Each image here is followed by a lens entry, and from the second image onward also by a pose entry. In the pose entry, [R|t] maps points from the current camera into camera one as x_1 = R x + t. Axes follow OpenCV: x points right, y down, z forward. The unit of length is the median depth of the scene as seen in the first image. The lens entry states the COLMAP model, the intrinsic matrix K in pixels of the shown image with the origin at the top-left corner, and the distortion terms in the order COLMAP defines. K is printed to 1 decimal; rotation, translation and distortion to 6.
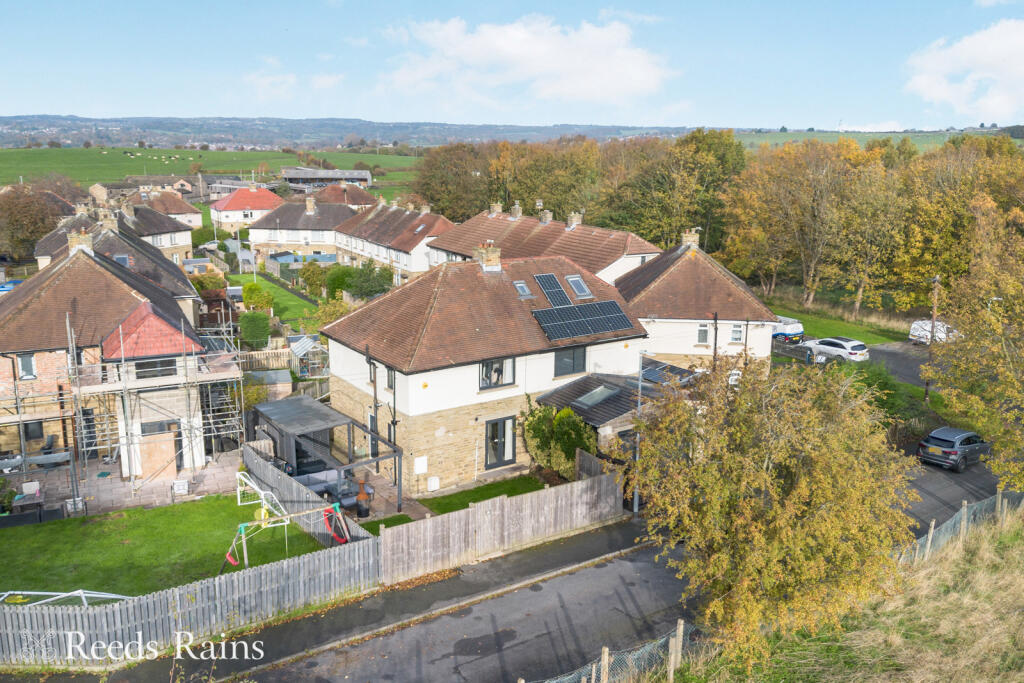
lens RADIAL K [[868.9, 0, 512.0], [0, 868.9, 341.5], [0, 0, 1]] dist [0.100808, -0.214846]
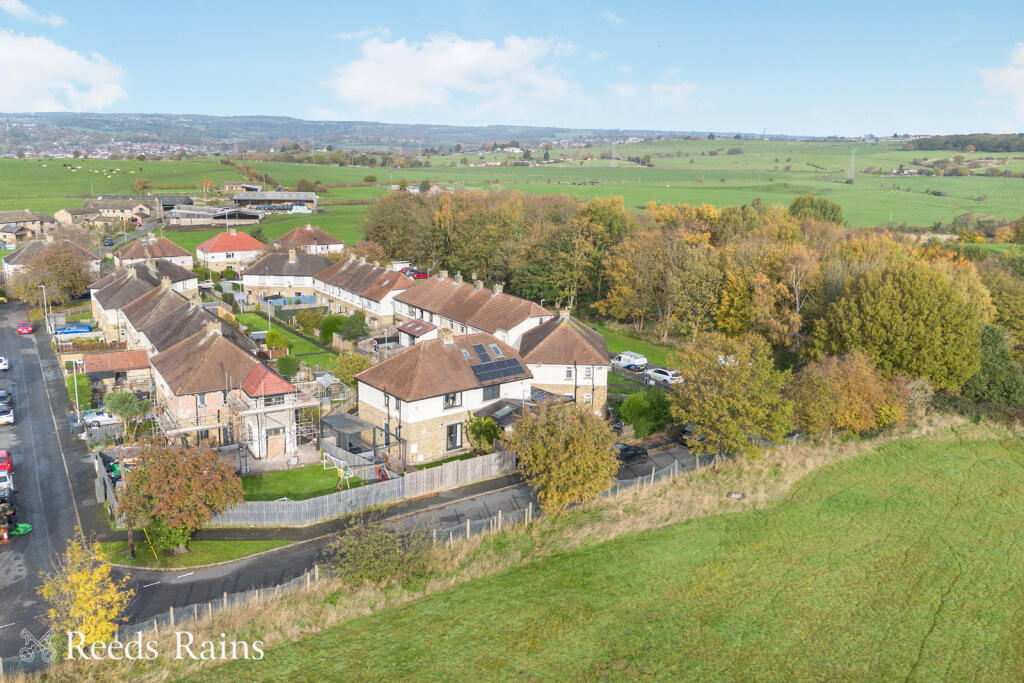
lens RADIAL K [[881.2, 0, 526.5], [0, 881.2, 340.0], [0, 0, 1]] dist [0.080787, -0.111387]
pose [[0.995994, -0.006275, 0.089203, -0.024727], [0.006533, 0.999975, -0.002606, -0.080827], [-0.089185, 0.003178, 0.996010, -0.853577]]
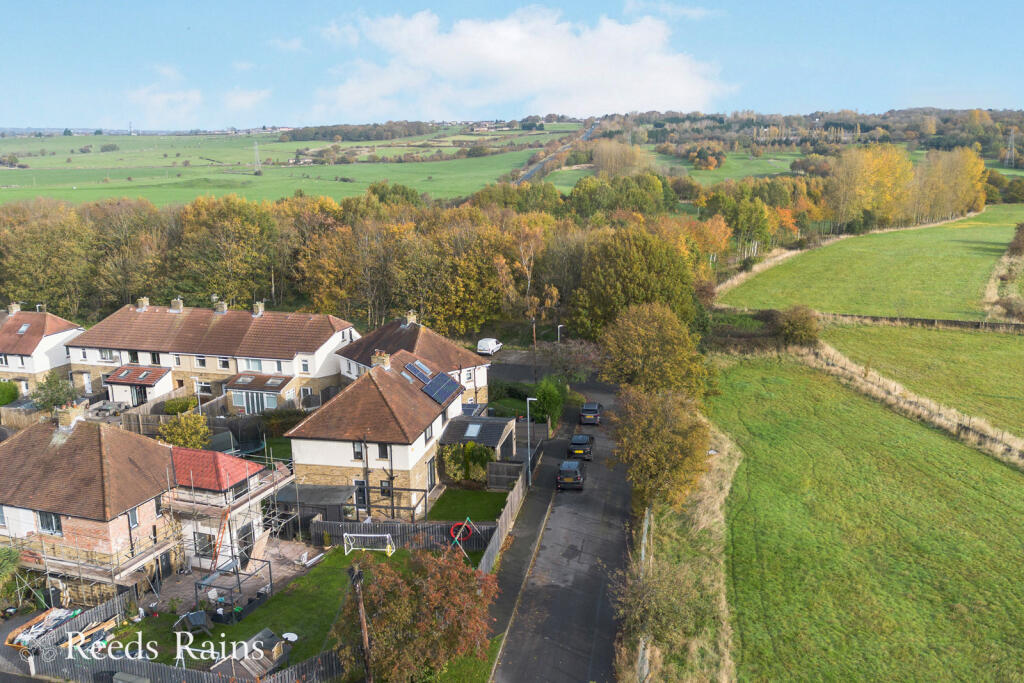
lens RADIAL K [[881.2, 0, 526.5], [0, 881.2, 340.0], [0, 0, 1]] dist [0.080787, -0.111387]
pose [[0.717799, -0.174896, 0.673926, -0.862421], [0.176818, 0.981993, 0.066516, -0.186672], [-0.673424, 0.071417, 0.735799, -0.309971]]
